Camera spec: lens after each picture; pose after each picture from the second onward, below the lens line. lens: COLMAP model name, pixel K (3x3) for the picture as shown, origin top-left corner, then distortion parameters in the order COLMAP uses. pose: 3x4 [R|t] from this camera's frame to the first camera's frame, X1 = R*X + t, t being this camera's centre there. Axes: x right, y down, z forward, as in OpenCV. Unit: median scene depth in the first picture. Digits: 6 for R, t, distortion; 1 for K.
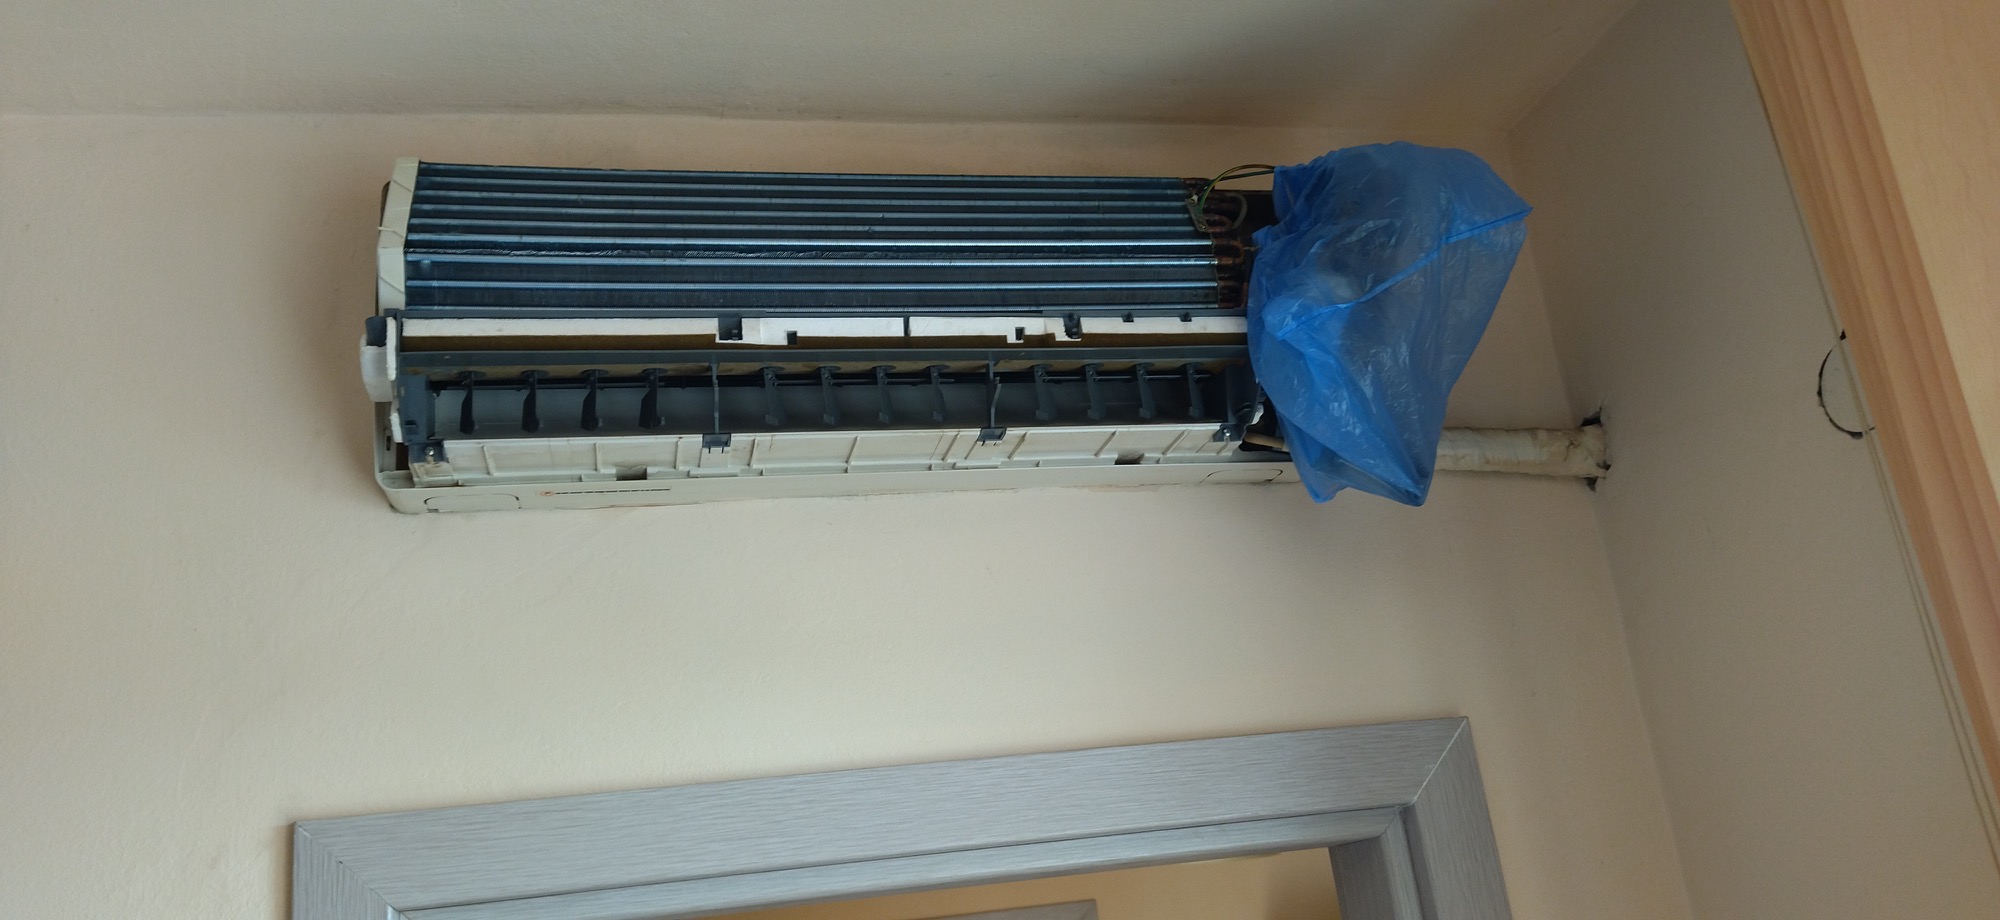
lens RADIAL K [[1552.6, 0, 1000.0], [0, 1552.6, 460.0], [0, 0, 1]] dist [0.114286, -0.269759]
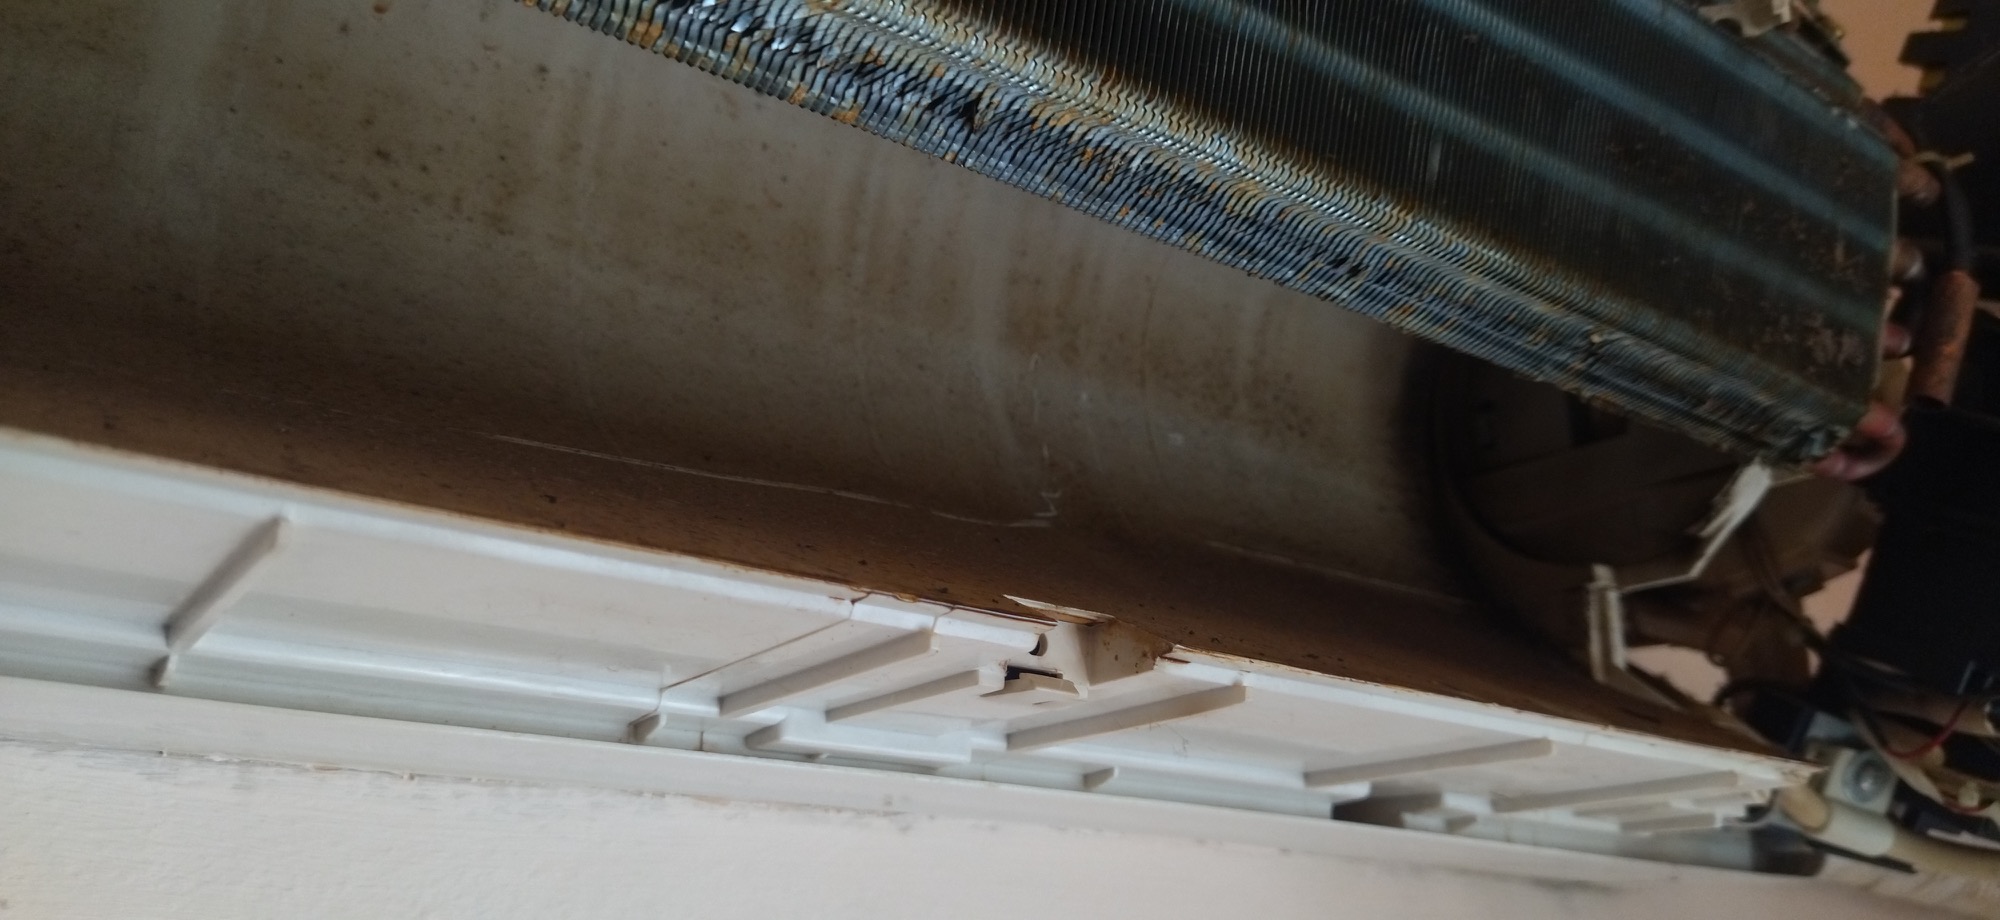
lens RADIAL K [[1552.6, 0, 1000.0], [0, 1552.6, 460.0], [0, 0, 1]] dist [0.114286, -0.269759]
pose [[0.916033, 0.239094, 0.322053, -0.078161], [-0.227541, 0.970979, -0.073652, -0.023936], [-0.330316, -0.005813, 0.943852, 0.836747]]
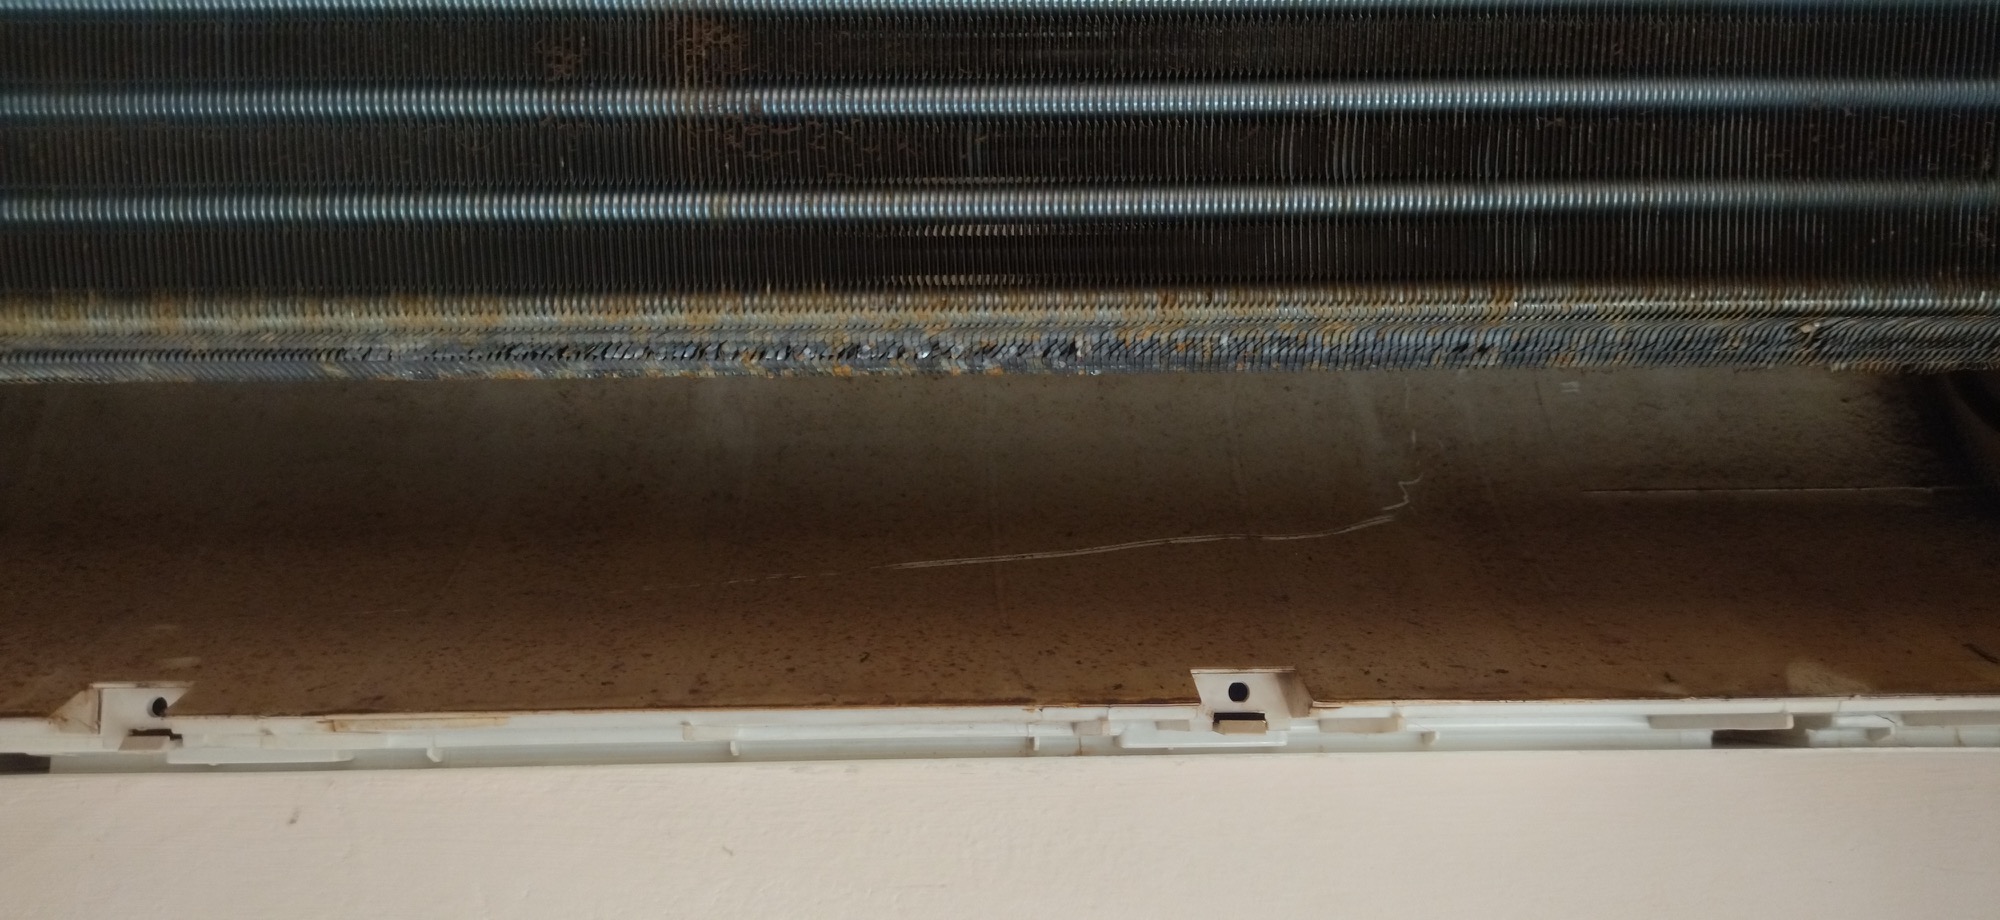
lens RADIAL K [[1552.6, 0, 1000.0], [0, 1552.6, 460.0], [0, 0, 1]] dist [0.114286, -0.269759]
pose [[0.973783, 0.061271, -0.219073, 0.008269], [-0.023016, 0.984638, 0.173083, -0.098397], [0.226313, -0.163503, 0.960234, 0.766288]]
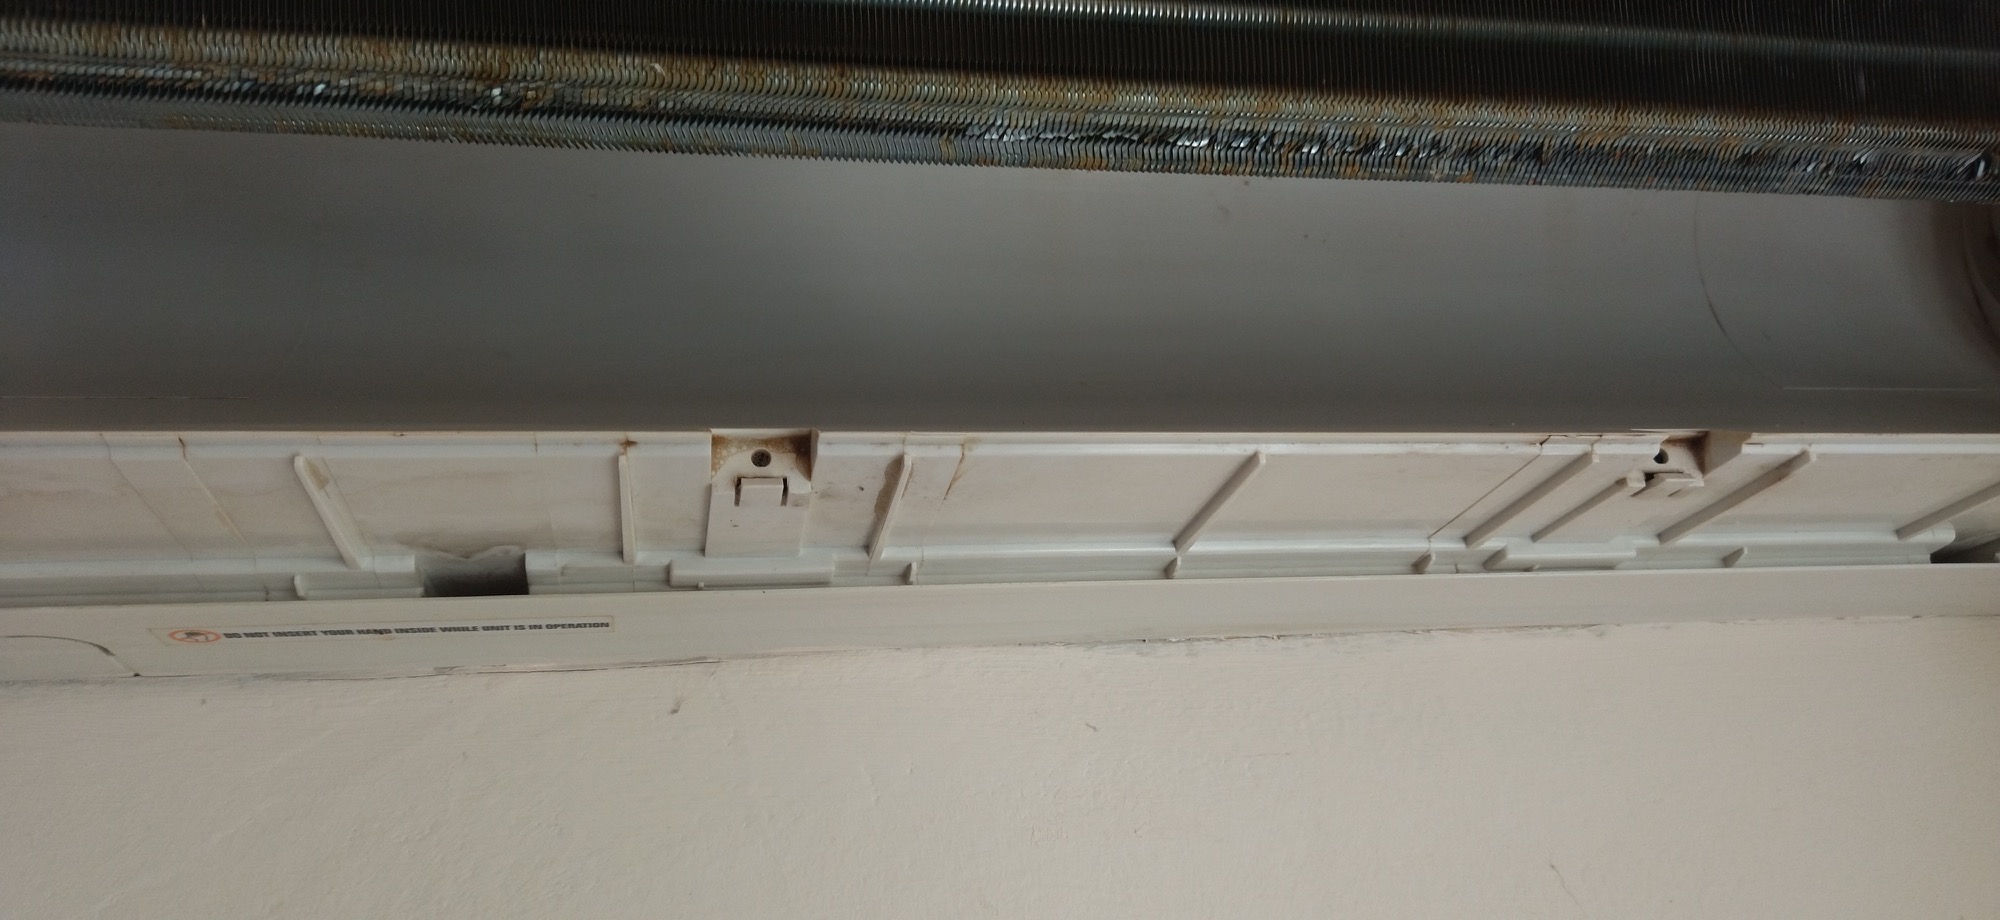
lens RADIAL K [[1552.6, 0, 1000.0], [0, 1552.6, 460.0], [0, 0, 1]] dist [0.114286, -0.269759]
pose [[0.999346, 0.011602, -0.034258, -0.126189], [-0.013373, 0.998562, -0.051905, 0.001342], [0.033607, 0.052329, 0.998064, 0.703261]]
